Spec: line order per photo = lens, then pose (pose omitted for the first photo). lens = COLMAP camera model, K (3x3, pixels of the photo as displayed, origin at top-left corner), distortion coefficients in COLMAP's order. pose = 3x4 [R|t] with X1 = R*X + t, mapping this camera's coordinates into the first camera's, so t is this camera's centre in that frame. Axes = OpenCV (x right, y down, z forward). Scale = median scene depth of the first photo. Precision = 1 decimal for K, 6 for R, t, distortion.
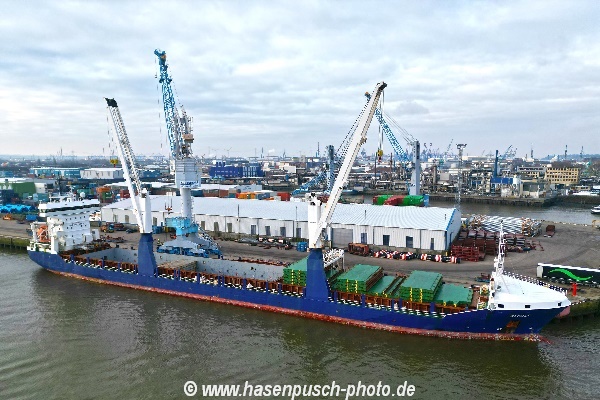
lens RADIAL K [[424.1, 0, 300.0], [0, 424.1, 200.0], [0, 0, 1]] dist [0.053496, 0.000602]
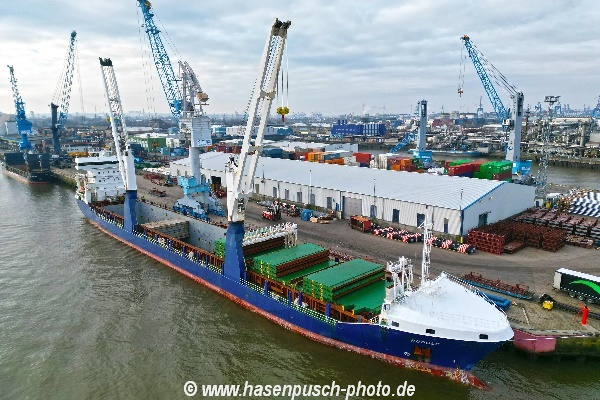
lens RADIAL K [[424.1, 0, 300.0], [0, 424.1, 200.0], [0, 0, 1]] dist [0.053496, 0.000602]
pose [[0.927317, 0.067318, -0.368173, 0.328420], [-0.030724, 0.994064, 0.104373, -0.015248], [0.373013, -0.085475, 0.923880, 0.178205]]
